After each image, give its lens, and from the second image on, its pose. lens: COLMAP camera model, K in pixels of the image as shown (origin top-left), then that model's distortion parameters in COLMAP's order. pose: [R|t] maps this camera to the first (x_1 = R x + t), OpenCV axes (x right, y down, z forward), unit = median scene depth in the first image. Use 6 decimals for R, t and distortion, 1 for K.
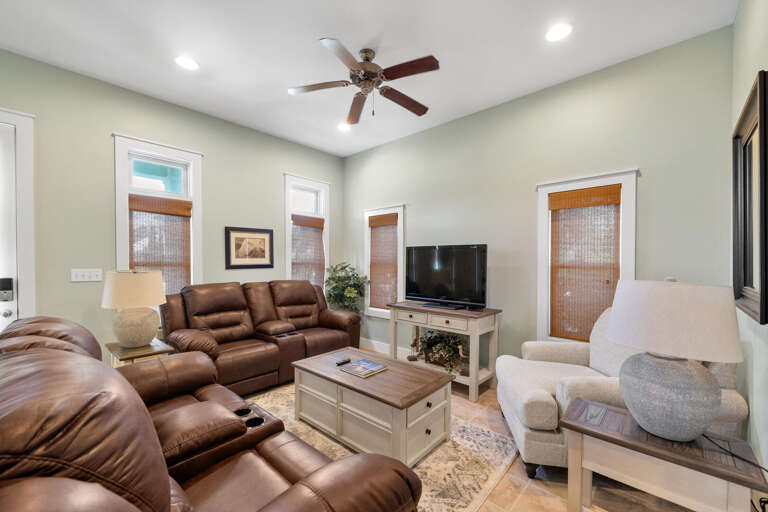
lens RADIAL K [[316.8, 0, 383.2], [0, 316.8, 262.7], [0, 0, 1]] dist [-0.000402, -0.000007]
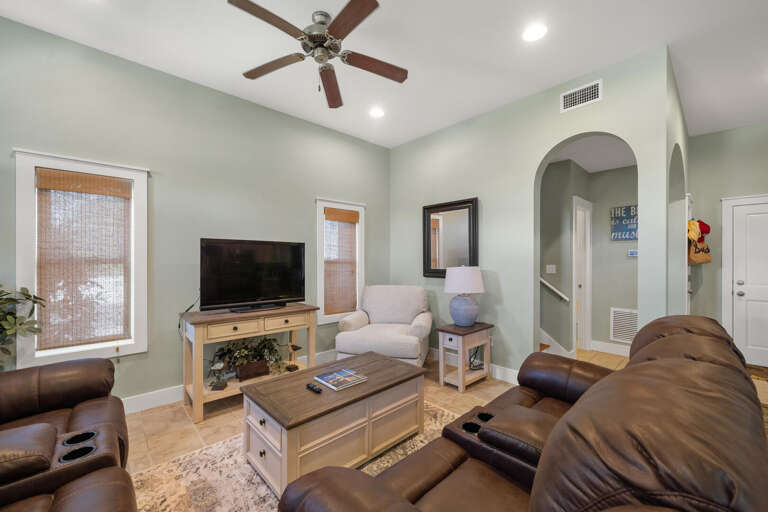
lens RADIAL K [[304.3, 0, 384.0], [0, 304.3, 256.0], [0, 0, 1]] dist [-0.000300, -0.000054]
pose [[0.077811, 0.007655, 0.996939, -0.664515], [-0.000449, 0.999971, -0.007643, -0.004411], [-0.996968, 0.000147, 0.077812, 0.594842]]
